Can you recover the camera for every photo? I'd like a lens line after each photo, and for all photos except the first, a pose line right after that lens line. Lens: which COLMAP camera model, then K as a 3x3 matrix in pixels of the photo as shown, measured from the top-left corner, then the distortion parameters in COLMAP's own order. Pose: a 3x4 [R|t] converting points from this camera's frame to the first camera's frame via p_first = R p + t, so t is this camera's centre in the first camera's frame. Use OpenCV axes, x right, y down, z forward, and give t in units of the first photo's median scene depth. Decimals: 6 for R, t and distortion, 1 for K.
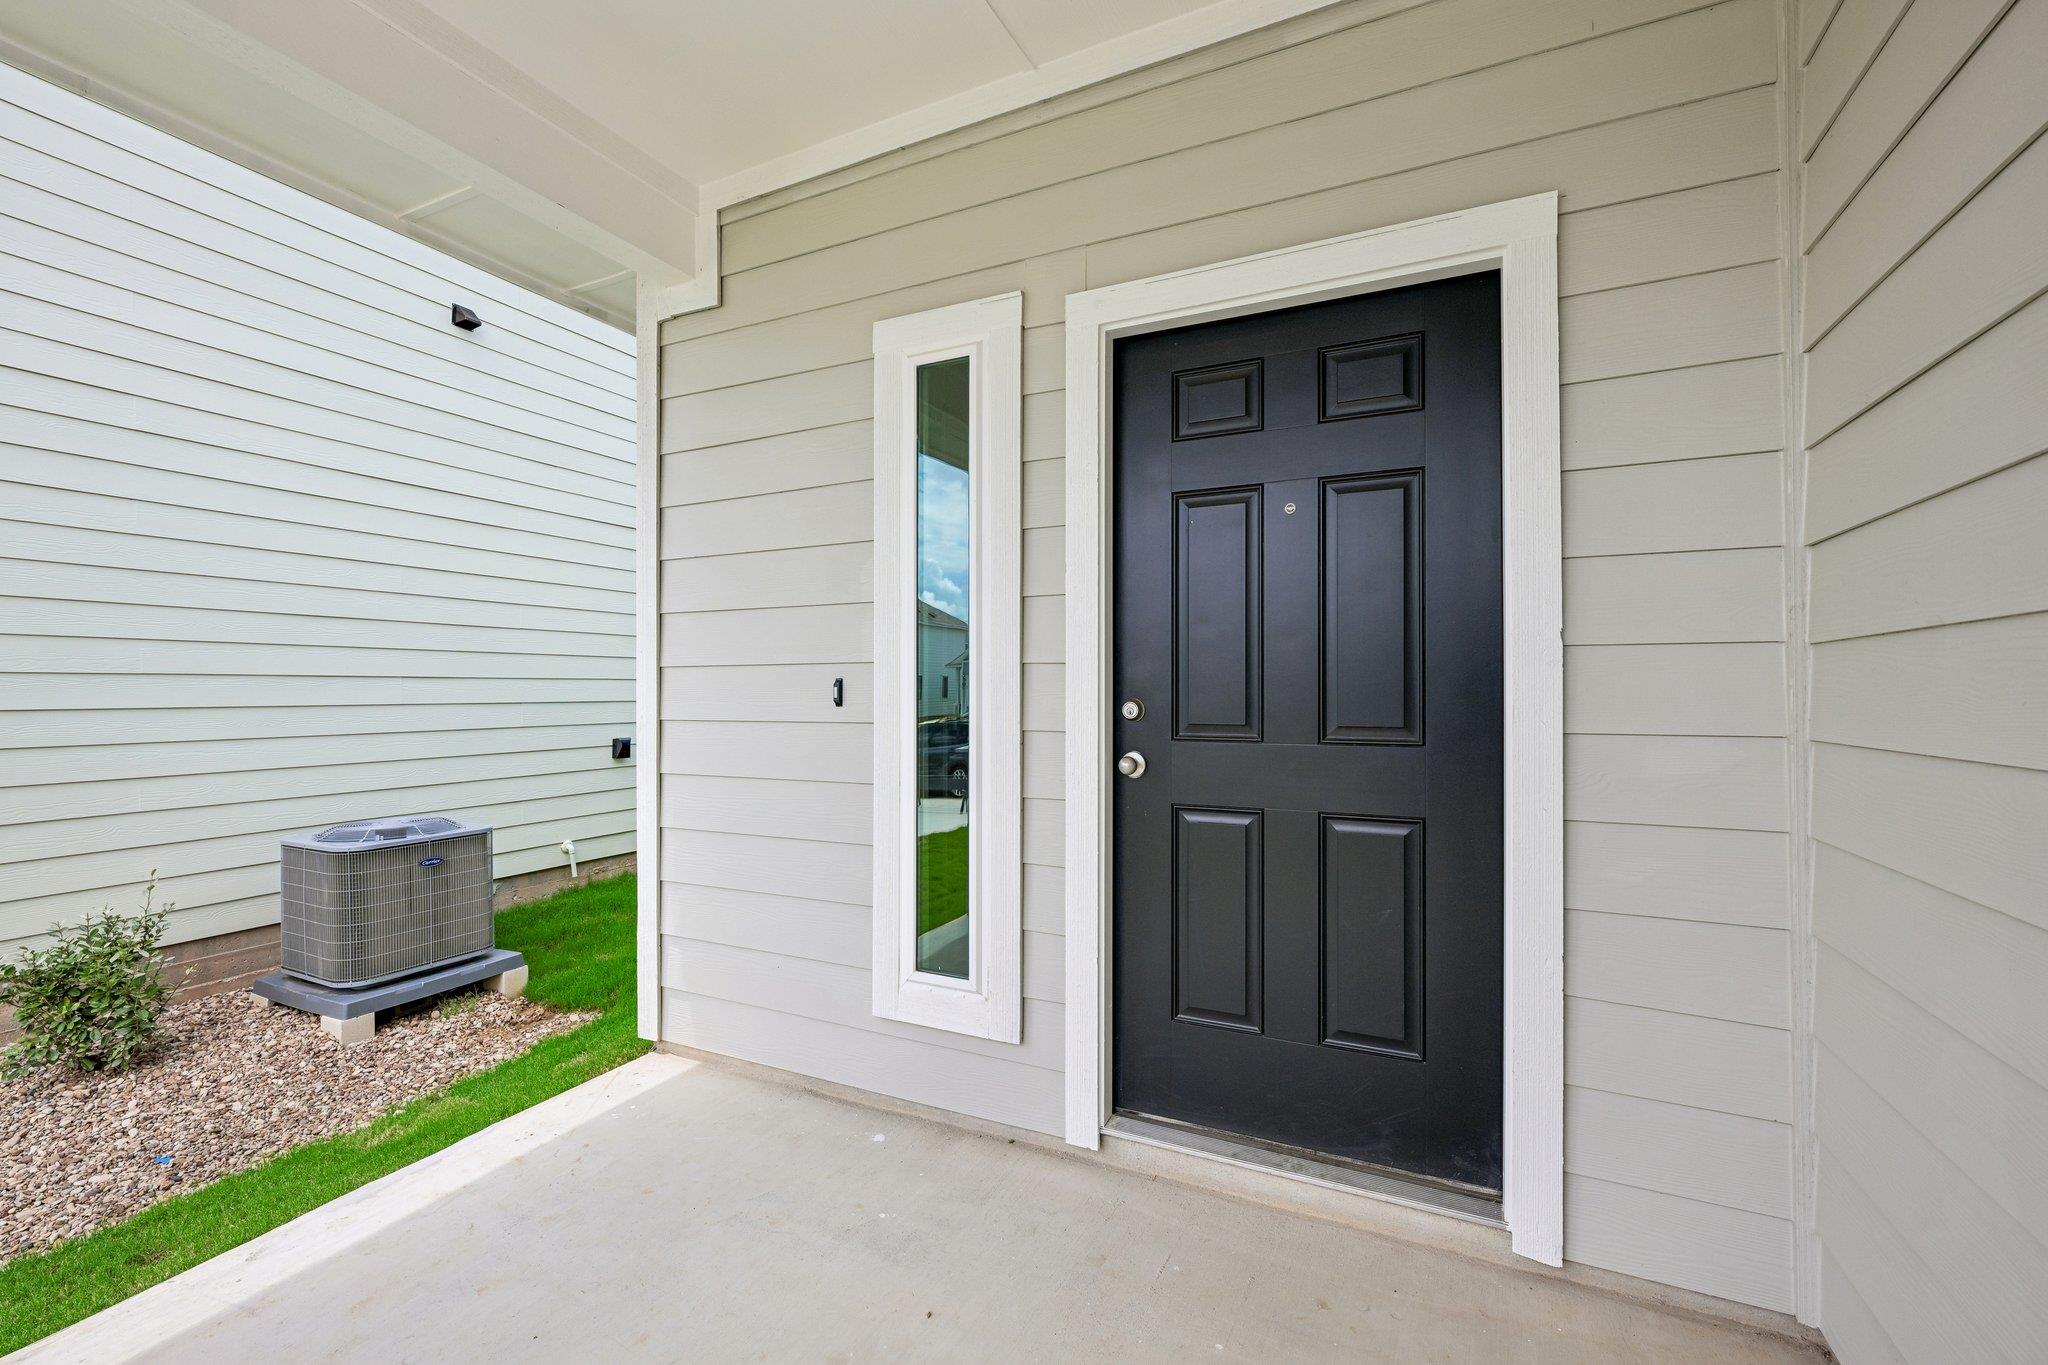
lens RADIAL K [[866.6, 0, 1023.3], [0, 866.6, 684.7], [0, 0, 1]] dist [-0.000583, 0.000528]
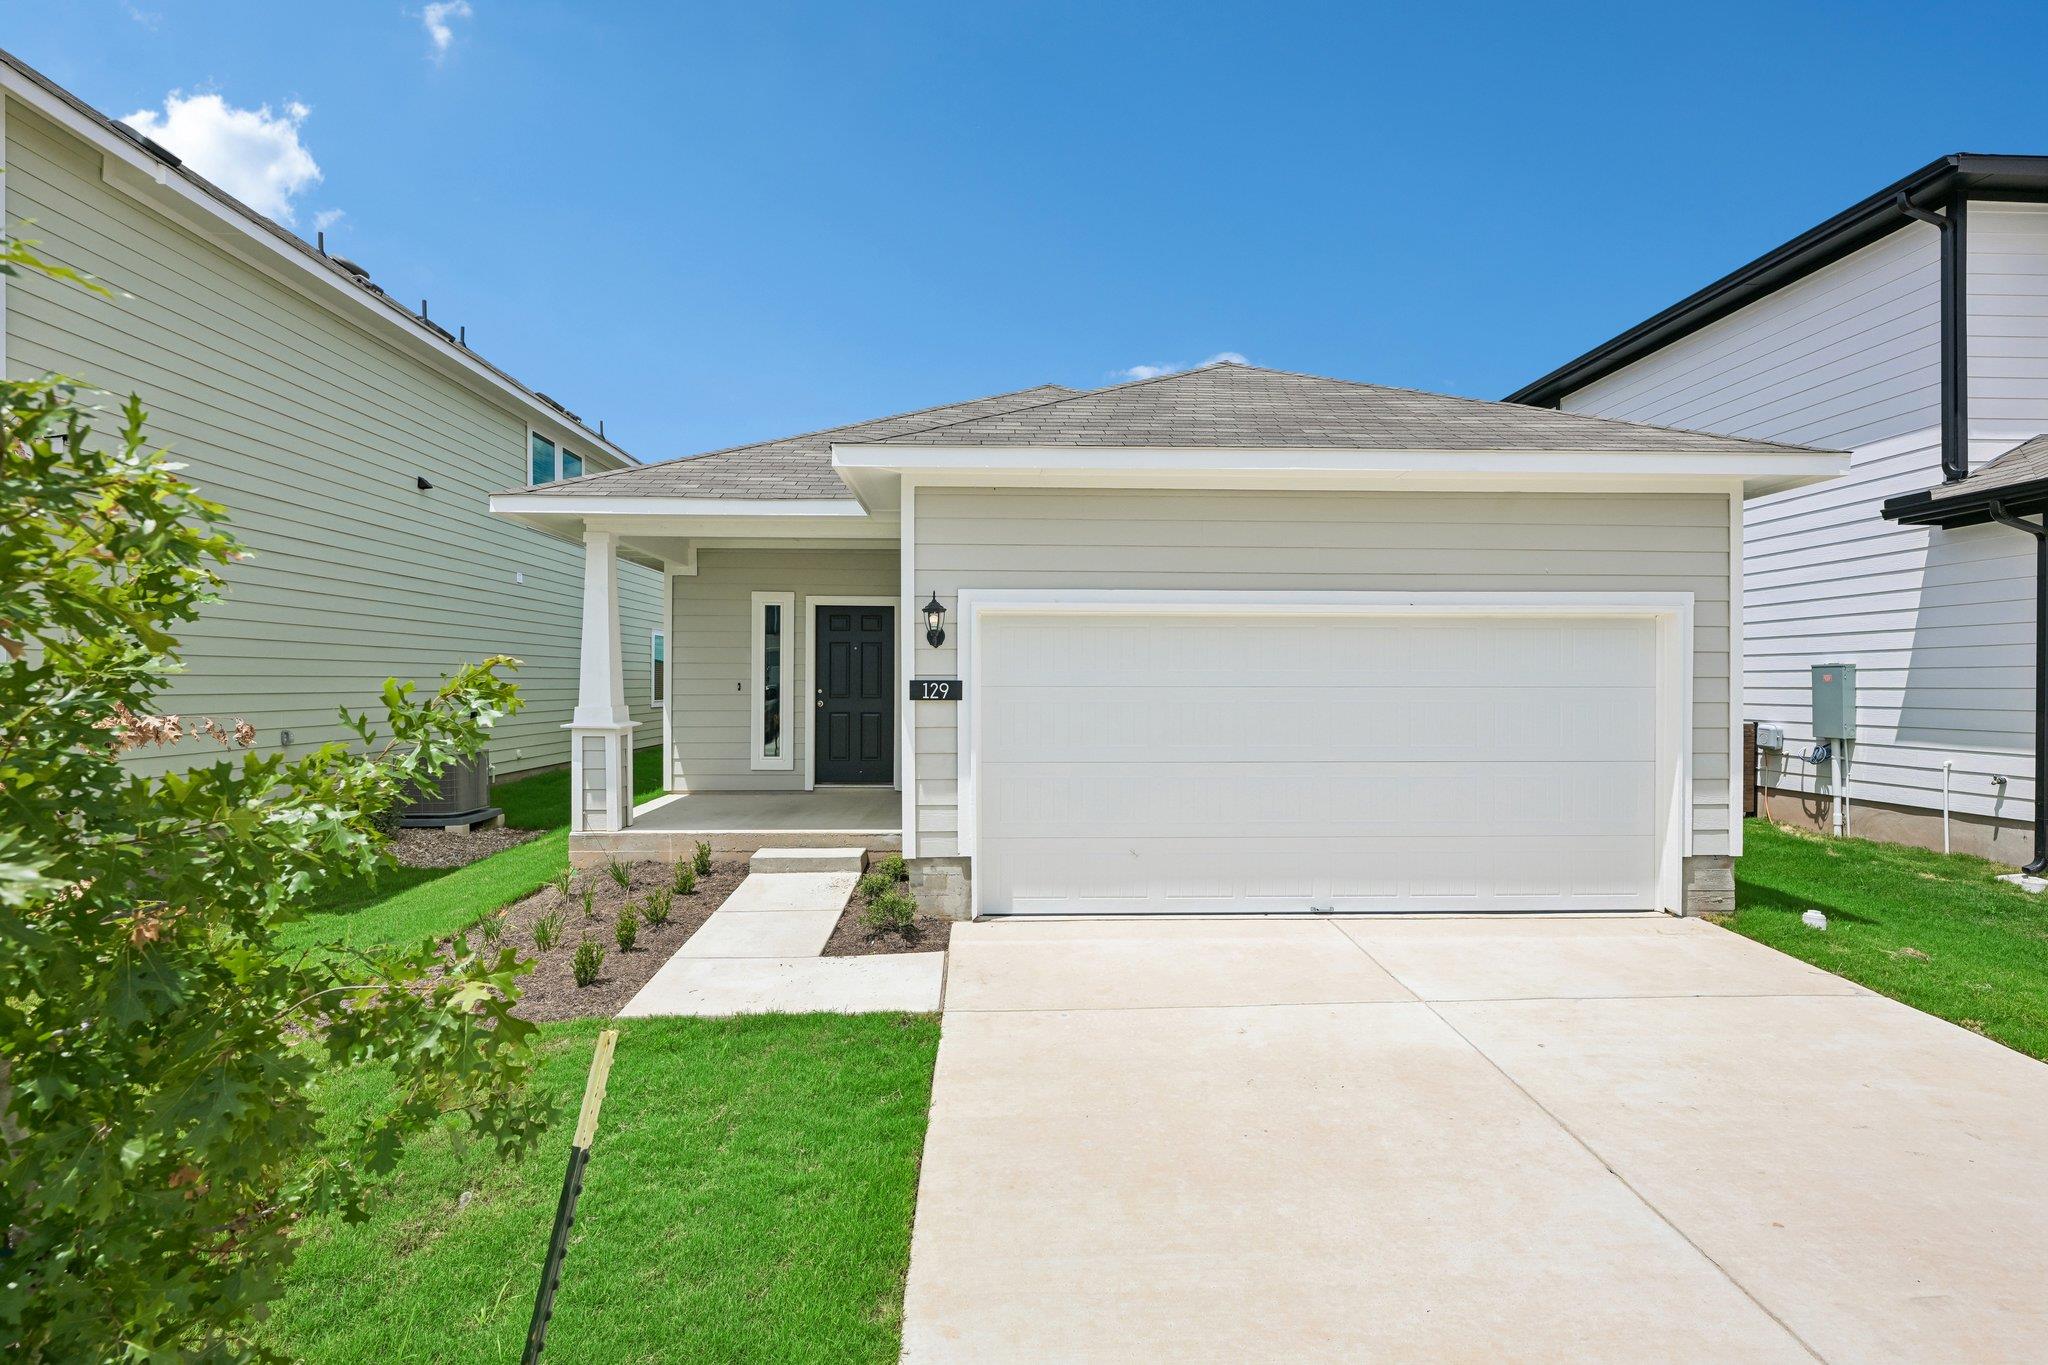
lens RADIAL K [[982.8, 0, 1020.1], [0, 982.8, 684.5], [0, 0, 1]] dist [0.002367, 0.000488]
pose [[0.884610, 0.002700, 0.466324, -1.218973], [-0.008869, 0.999900, 0.011035, -0.064768], [-0.466247, -0.013897, 0.884545, -3.628613]]
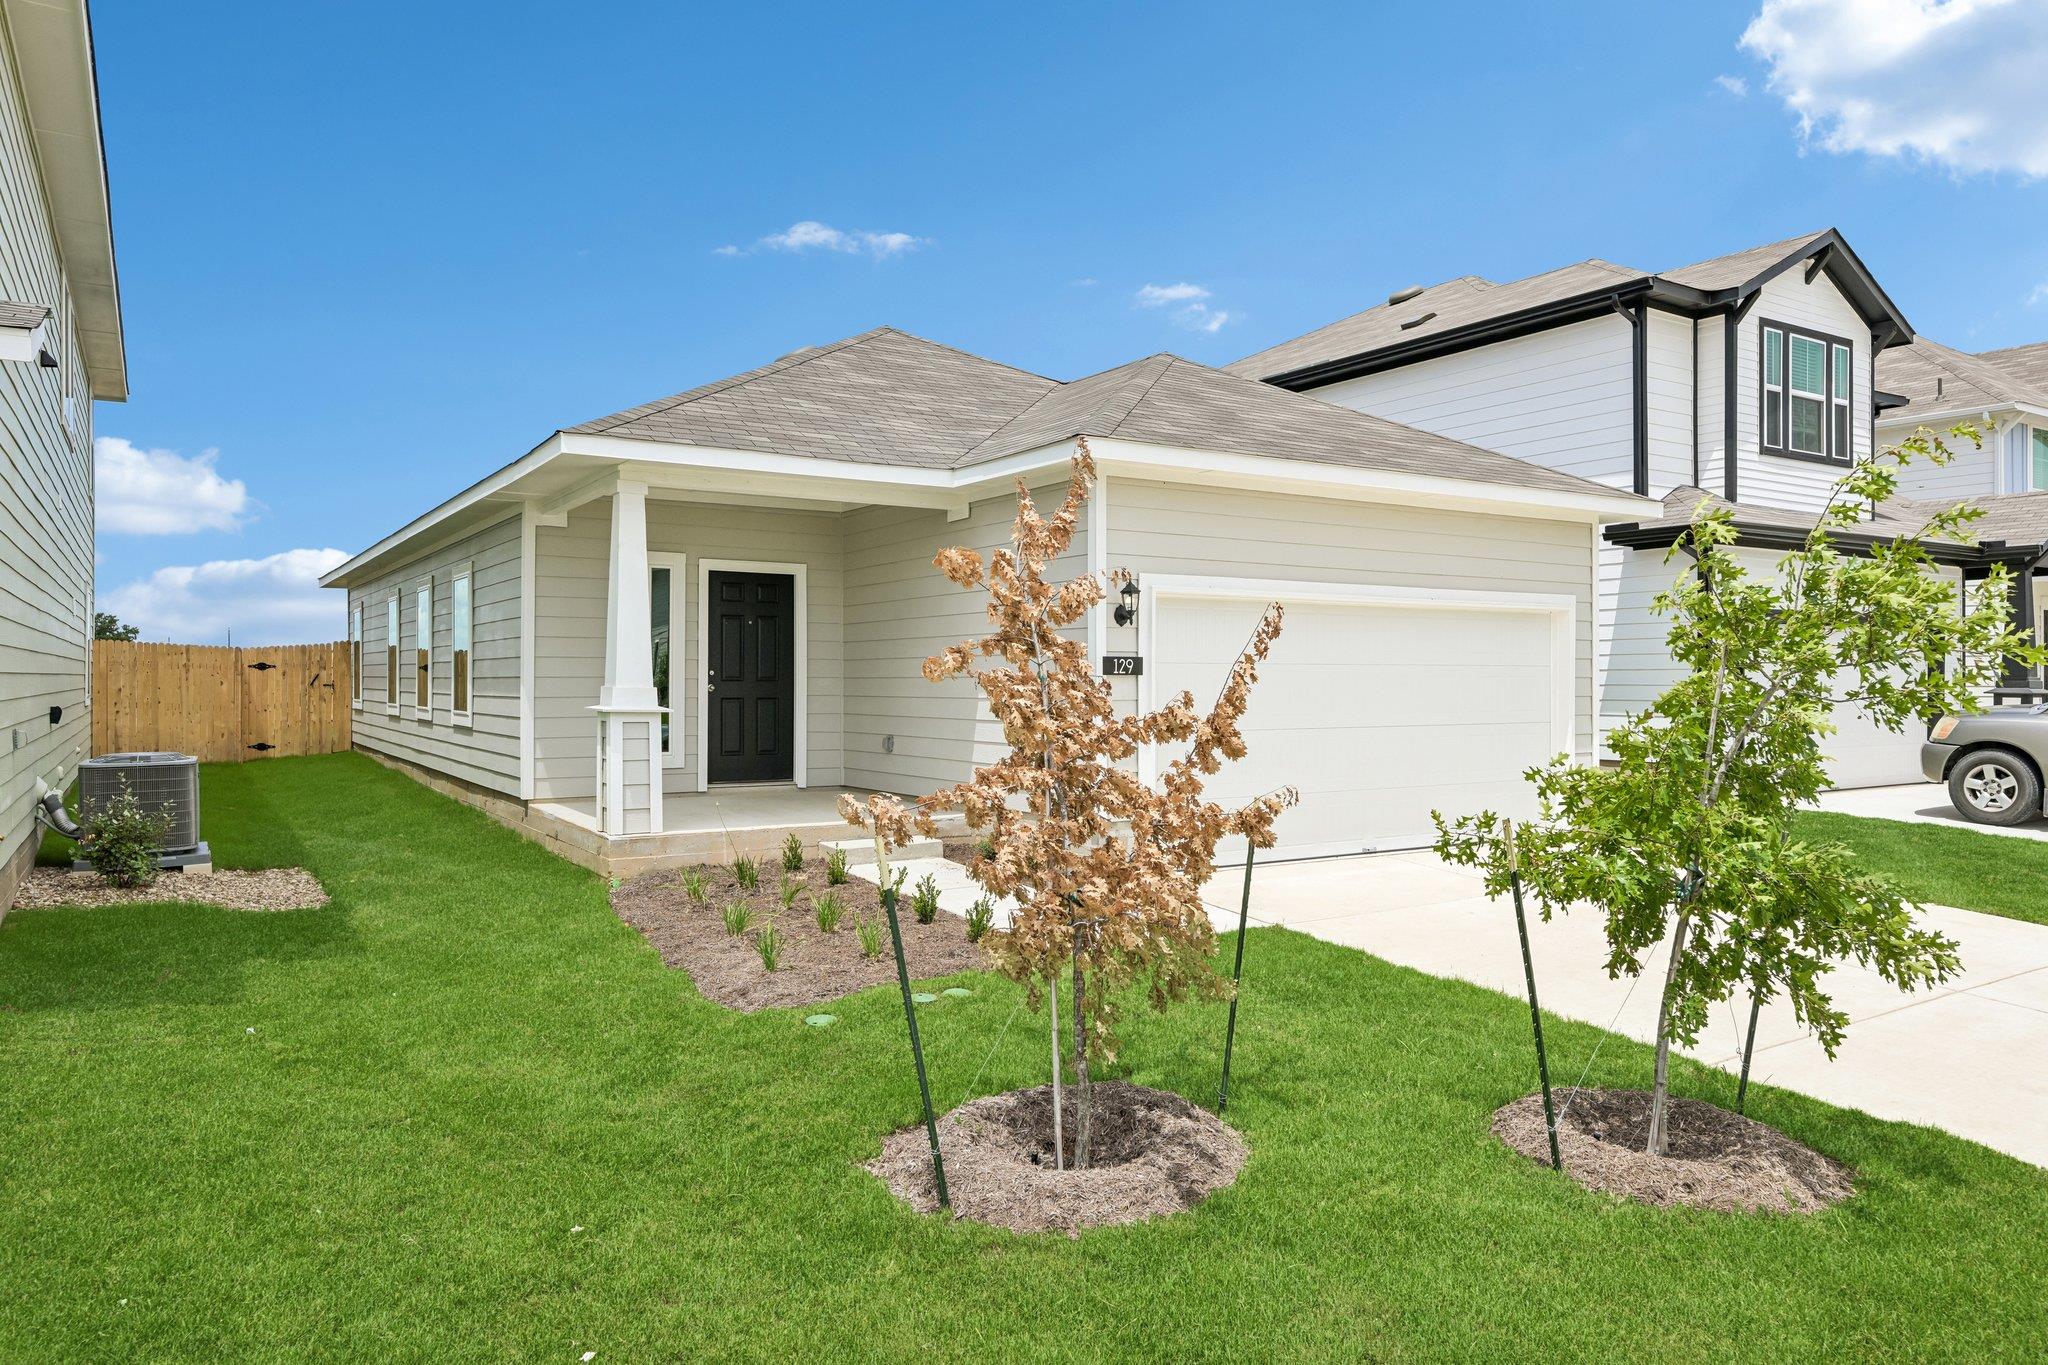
lens RADIAL K [[1372.9, 0, 1024.5], [0, 1372.9, 678.5], [0, 0, 1]] dist [-0.002262, -0.000535]
pose [[0.525649, 0.002360, 0.850698, -3.862723], [-0.012319, 0.999912, 0.004838, 0.007284], [-0.850612, -0.013023, 0.525632, -2.980761]]
